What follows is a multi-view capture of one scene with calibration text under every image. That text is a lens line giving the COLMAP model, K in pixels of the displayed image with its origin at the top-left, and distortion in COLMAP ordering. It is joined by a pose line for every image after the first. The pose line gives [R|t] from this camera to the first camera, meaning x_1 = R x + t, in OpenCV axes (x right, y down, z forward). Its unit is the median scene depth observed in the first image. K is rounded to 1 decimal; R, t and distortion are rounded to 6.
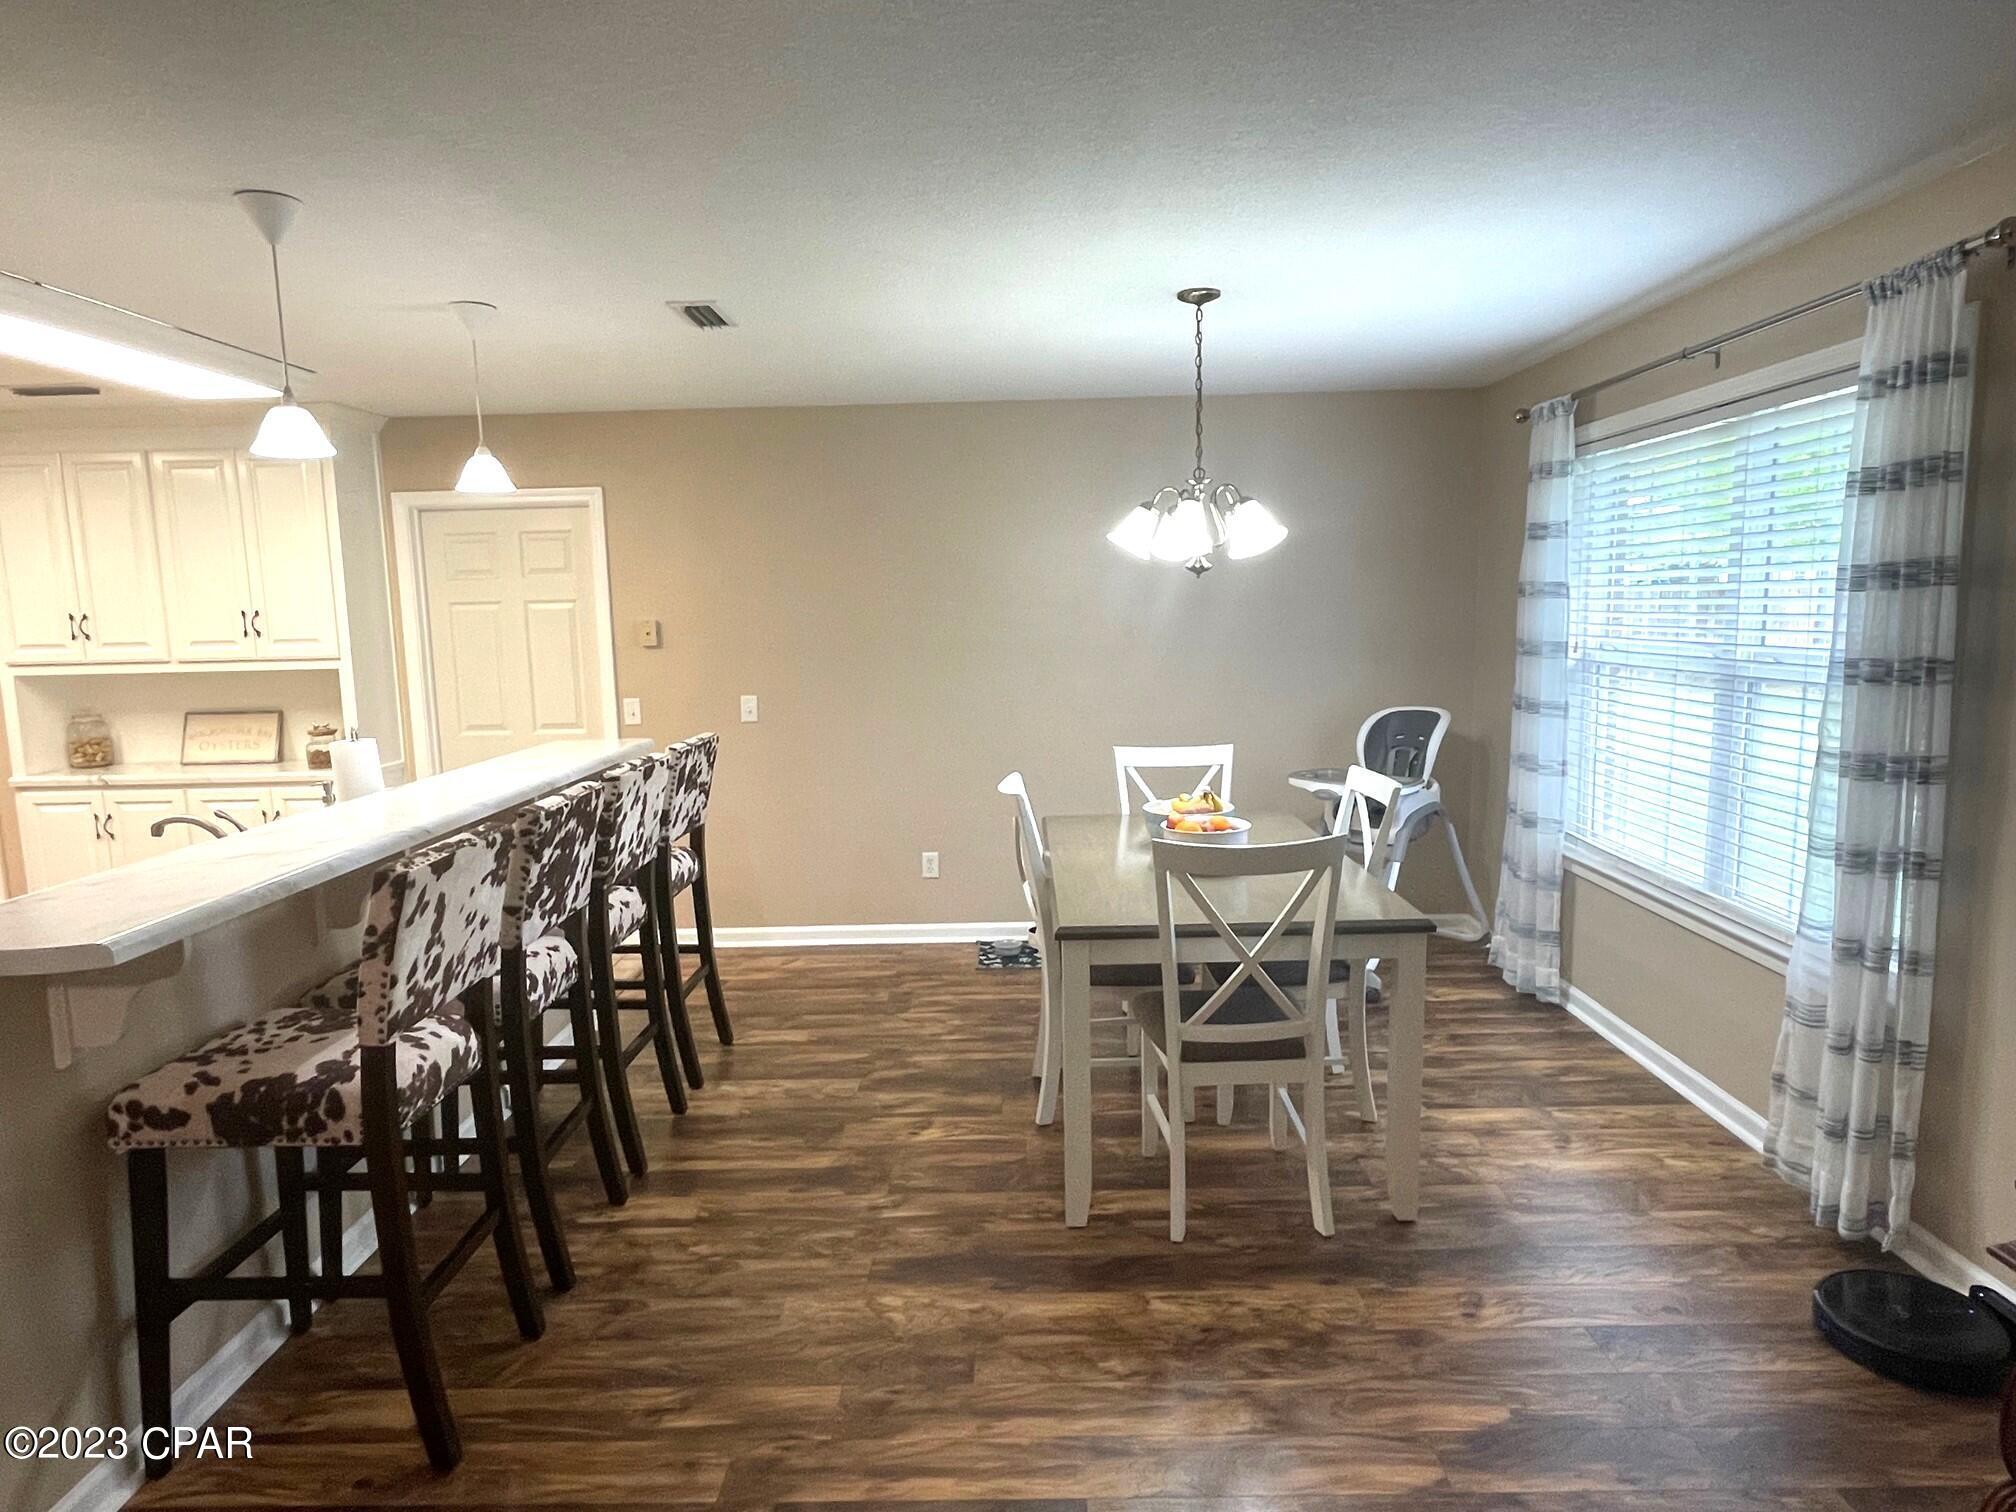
lens RADIAL K [[1175.9, 0, 1002.5], [0, 1175.9, 755.2], [0, 0, 1]] dist [-0.003221, -0.000329]
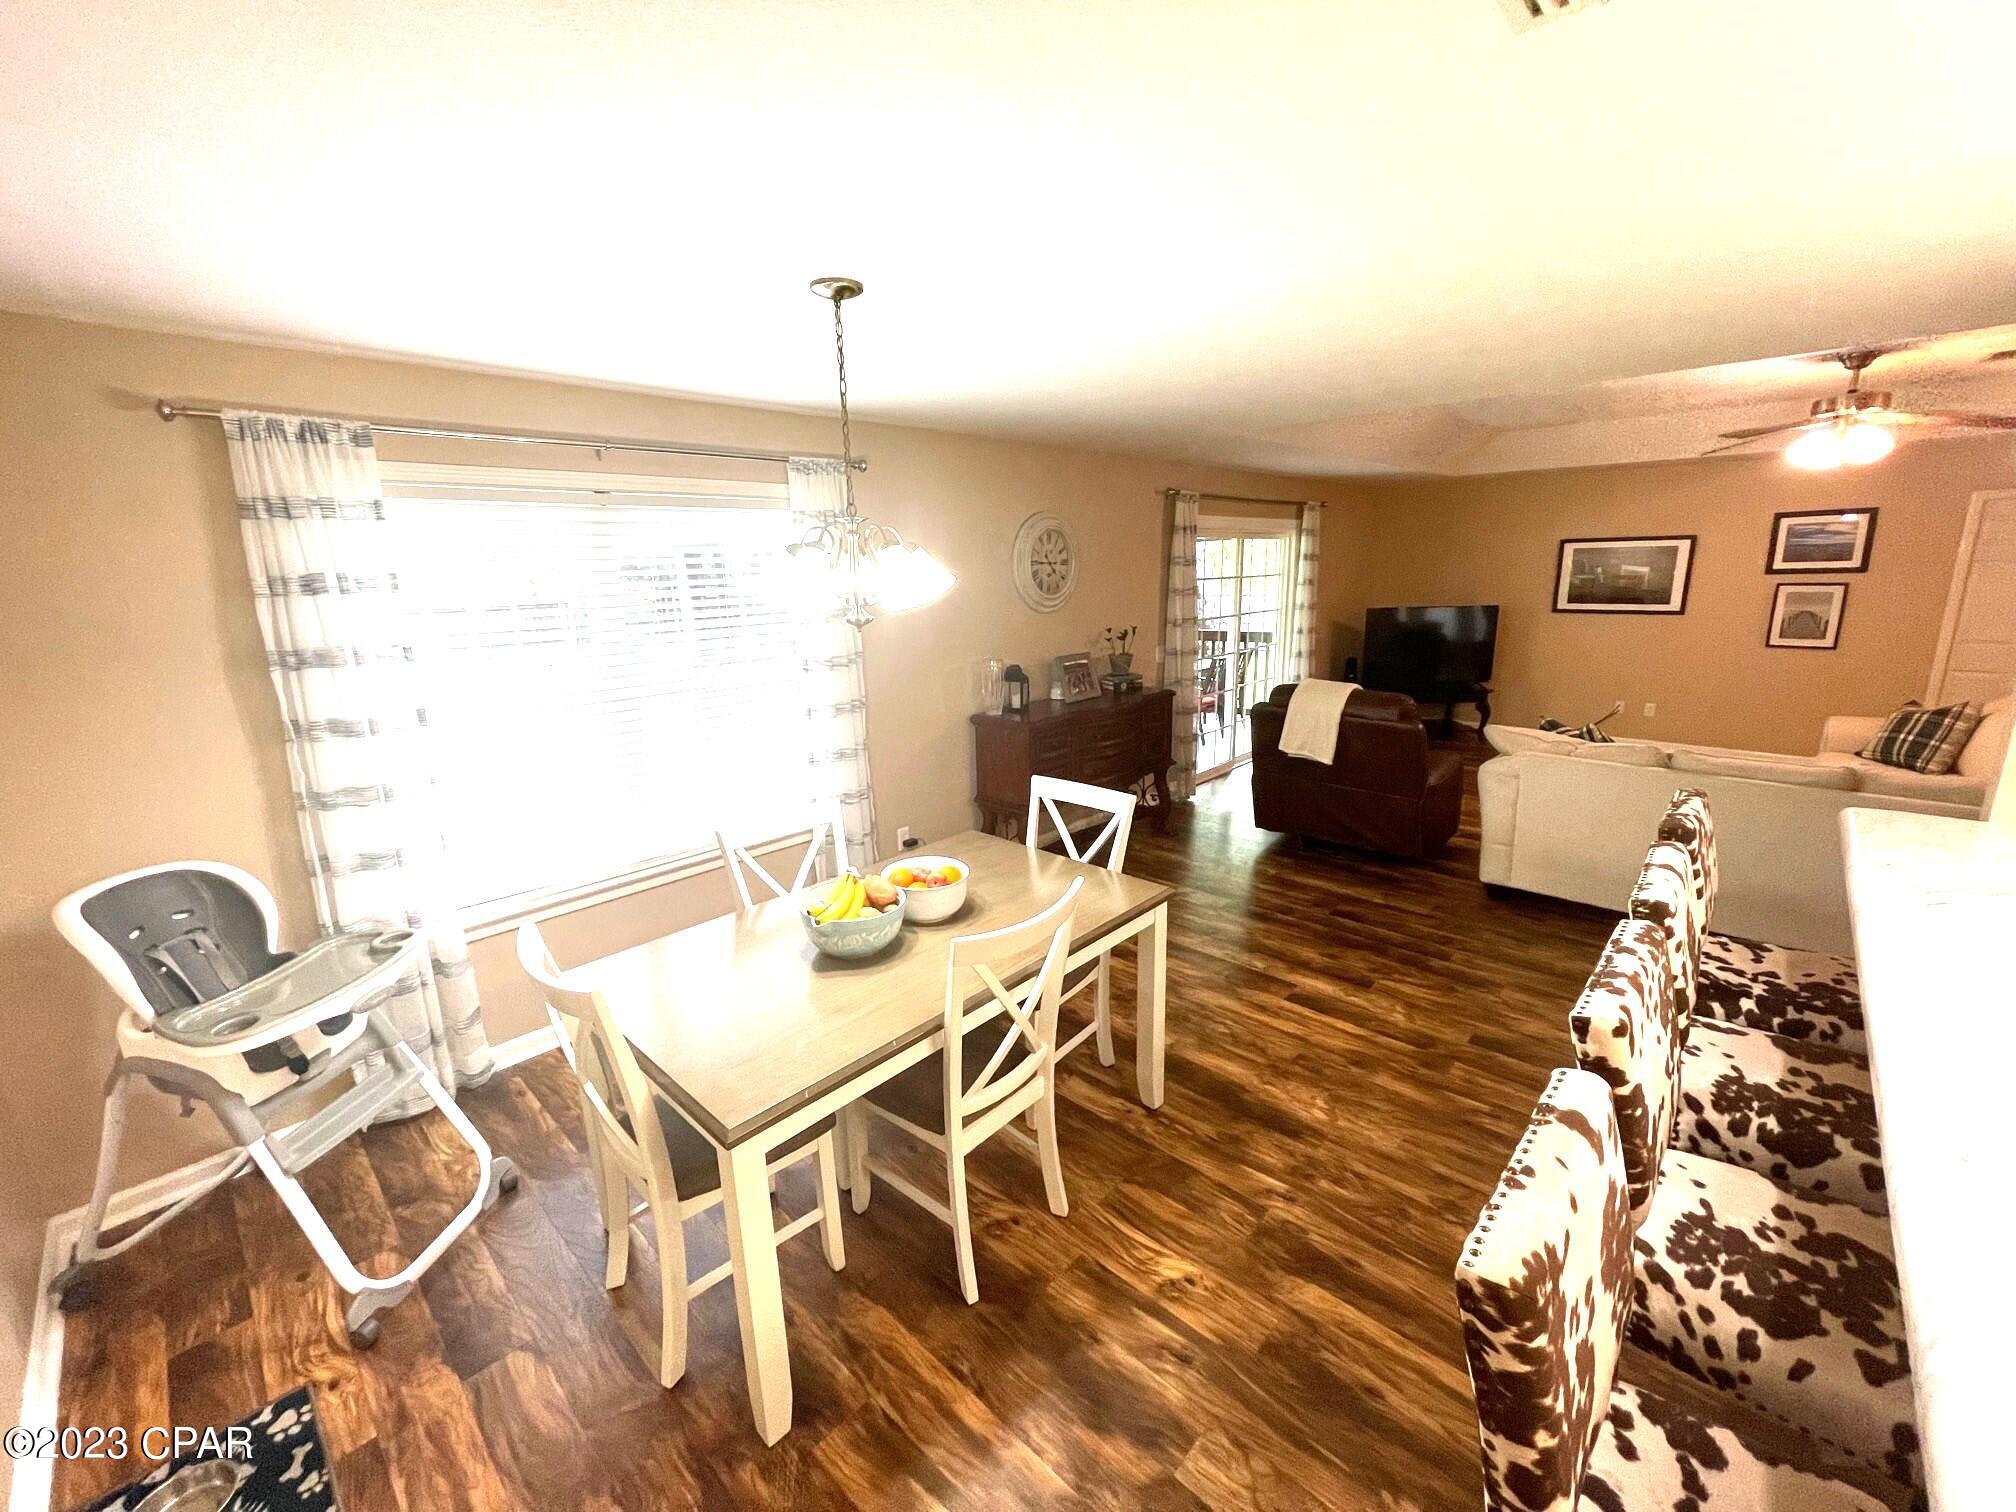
lens RADIAL K [[809.7, 0, 1005.2], [0, 809.7, 754.2], [0, 0, 1]] dist [-0.002688, -0.000244]
pose [[-0.733527, -0.114829, 0.669890, -0.386074], [0.128440, 0.944445, 0.302533, -0.276721], [-0.667414, 0.307957, -0.678028, 1.621604]]
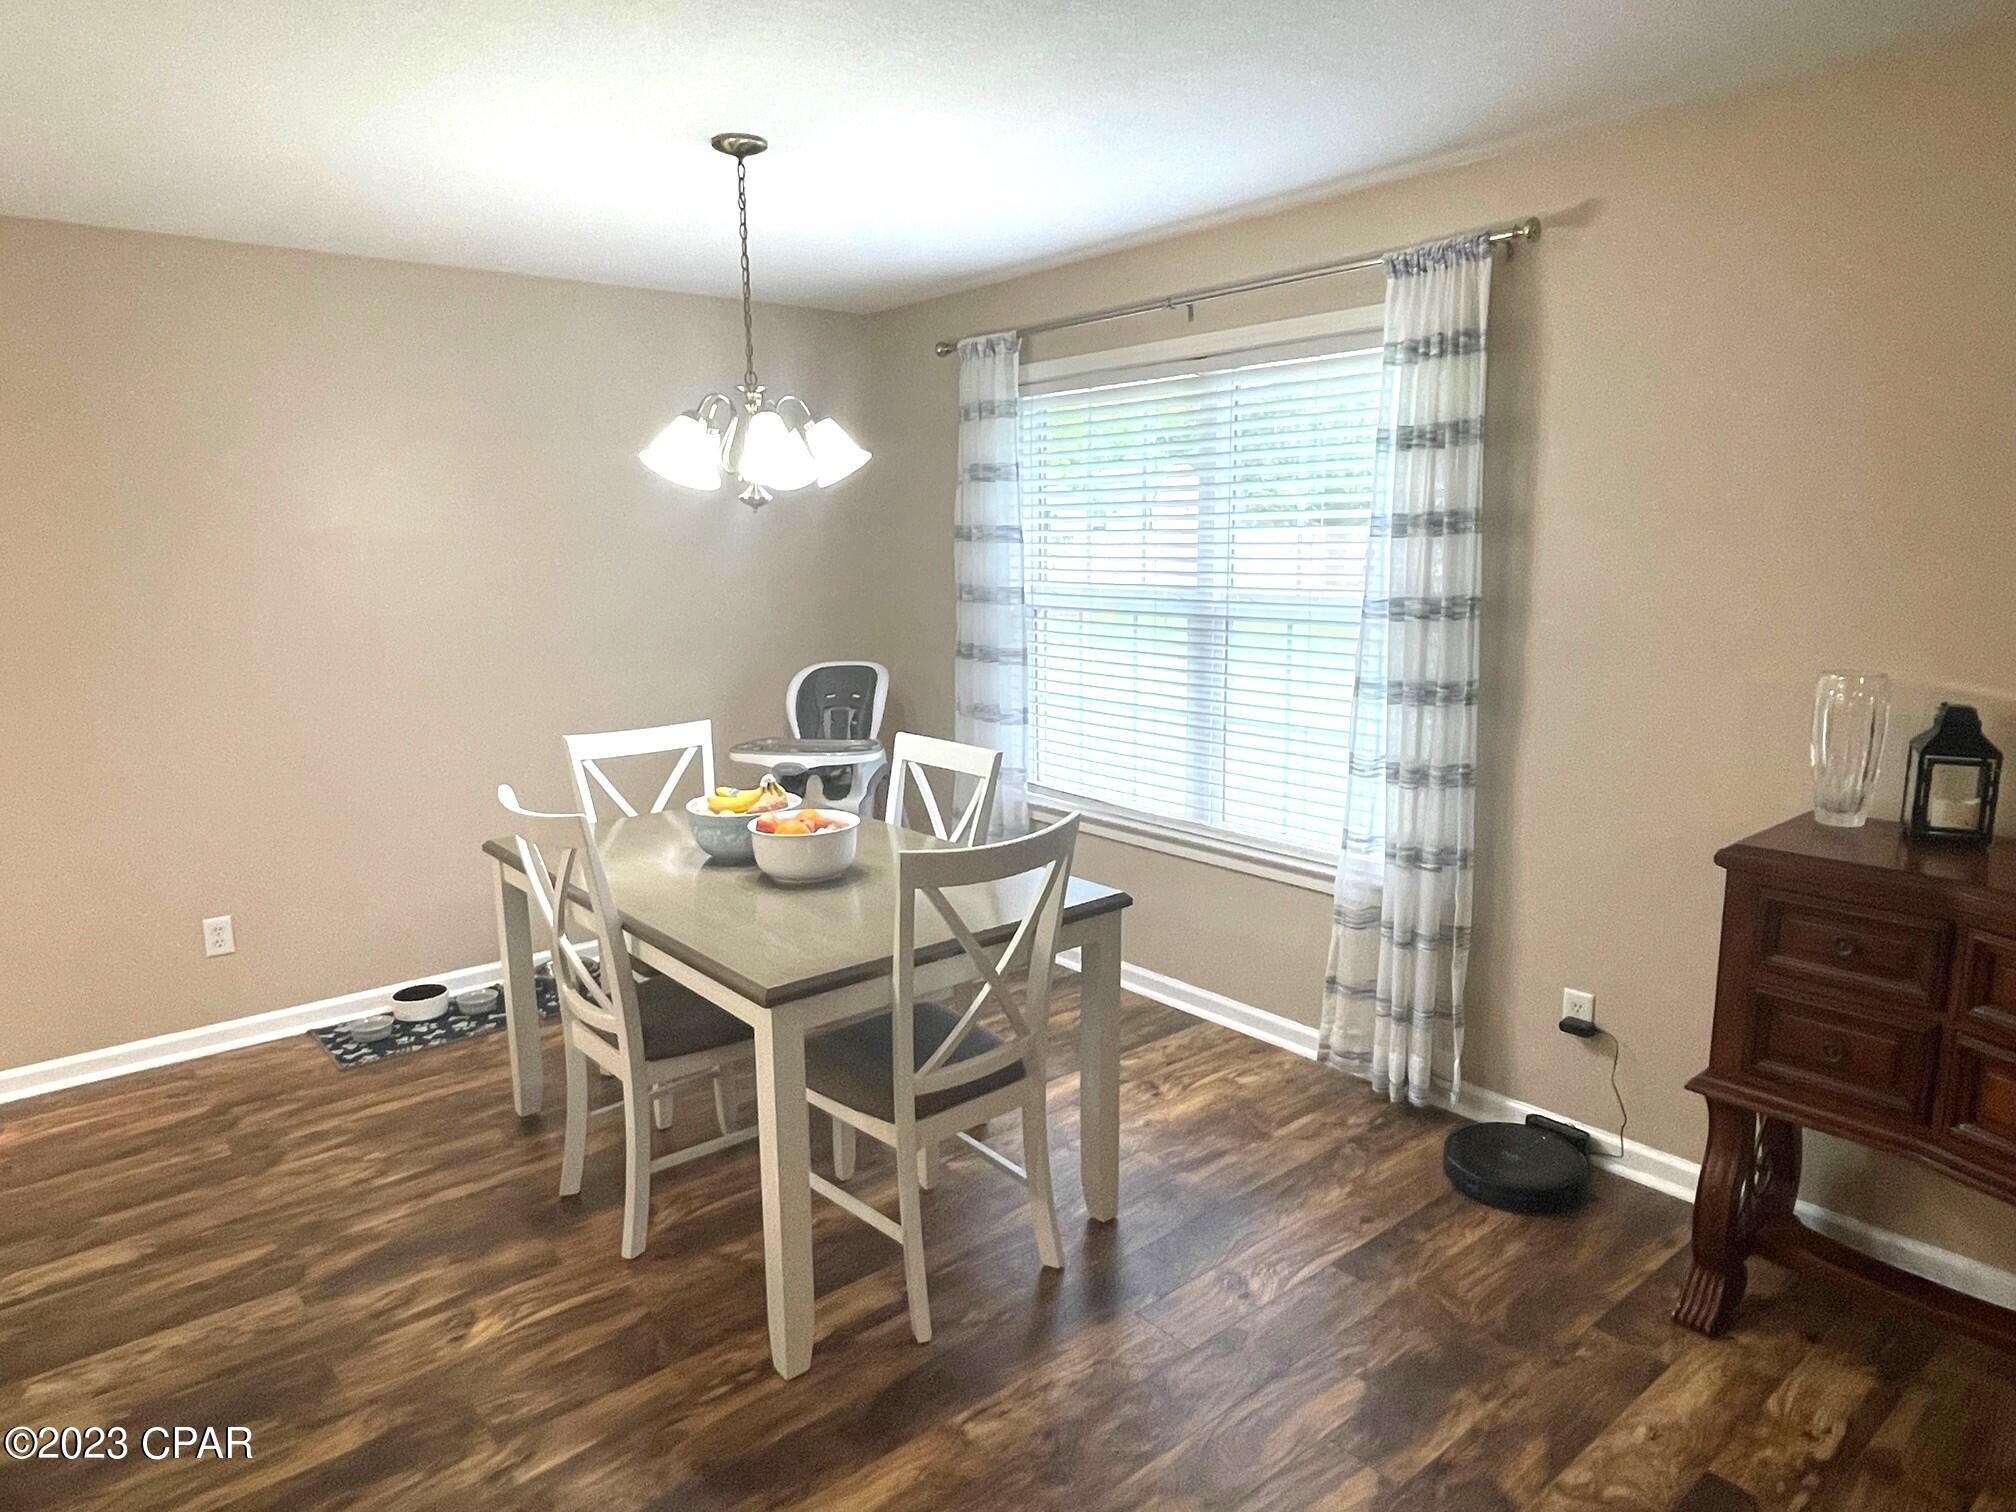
lens RADIAL K [[1259.0, 0, 1008.0], [0, 1259.0, 756.0], [0, 0, 1]] dist [-0.000913, -0.000118]
pose [[0.759153, -0.100798, 0.643060, -0.314095], [0.078765, 0.994903, 0.062964, -0.033948], [-0.646129, 0.002852, 0.763223, 0.295415]]
